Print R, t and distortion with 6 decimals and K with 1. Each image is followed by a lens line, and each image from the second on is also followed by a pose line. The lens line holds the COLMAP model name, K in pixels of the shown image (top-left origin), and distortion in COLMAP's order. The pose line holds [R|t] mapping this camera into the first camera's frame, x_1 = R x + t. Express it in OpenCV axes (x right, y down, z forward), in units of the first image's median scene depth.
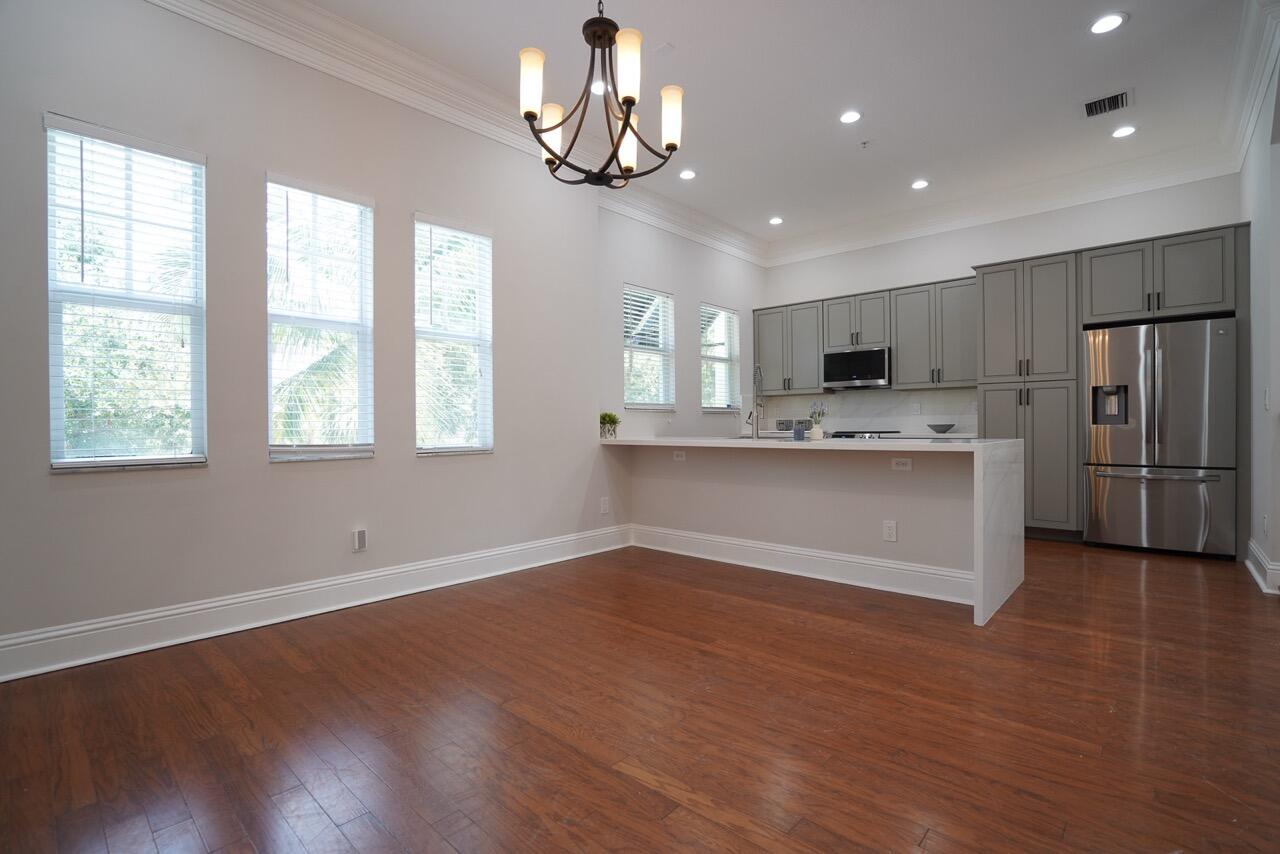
lens RADIAL K [[588.8, 0, 643.9], [0, 588.8, 428.3], [0, 0, 1]] dist [-0.044980, 0.009343]
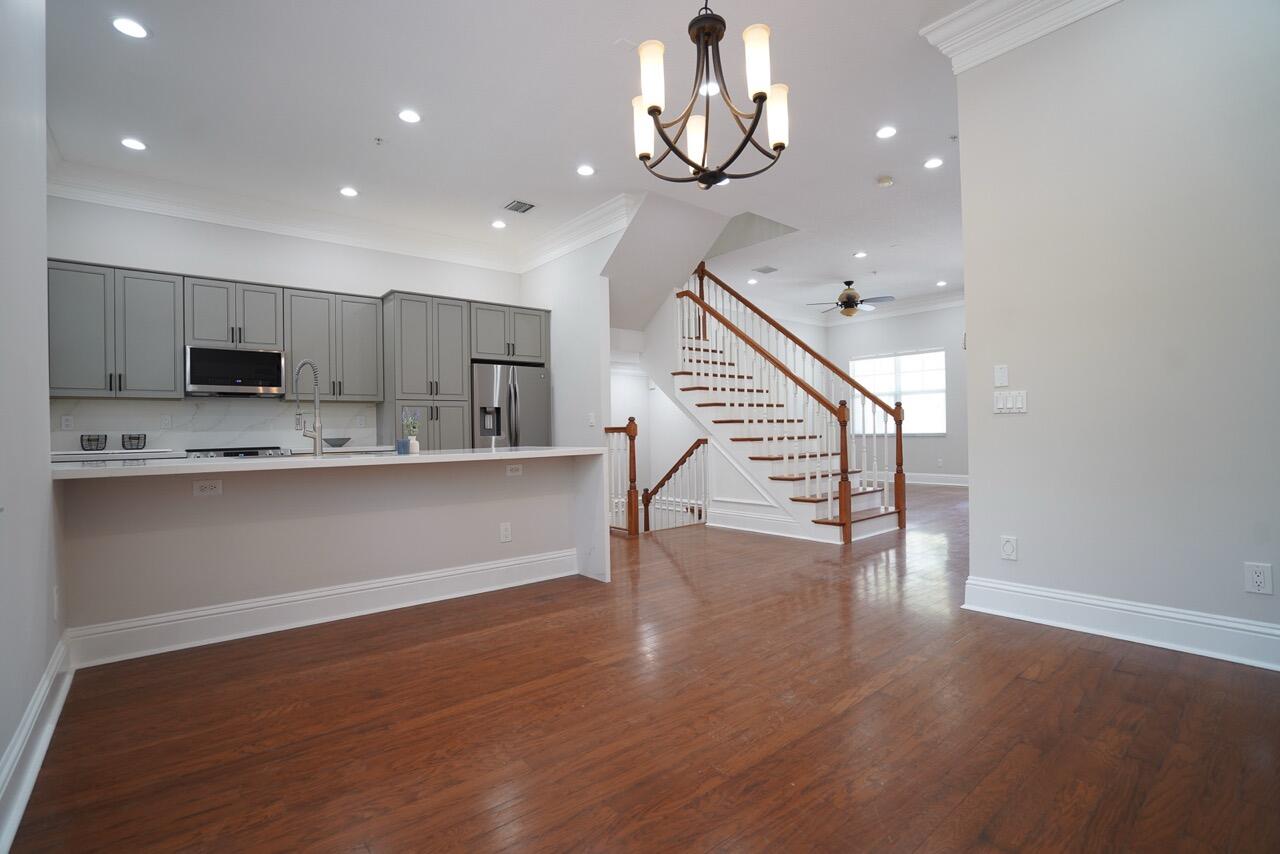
lens RADIAL K [[588.8, 0, 635.6], [0, 588.8, 427.2], [0, 0, 1]] dist [-0.044980, 0.009343]
pose [[0.143259, 0.012071, 0.989612, -0.487206], [0.021629, 0.999649, -0.015324, 0.000906], [-0.989449, 0.023600, 0.142947, 0.459320]]
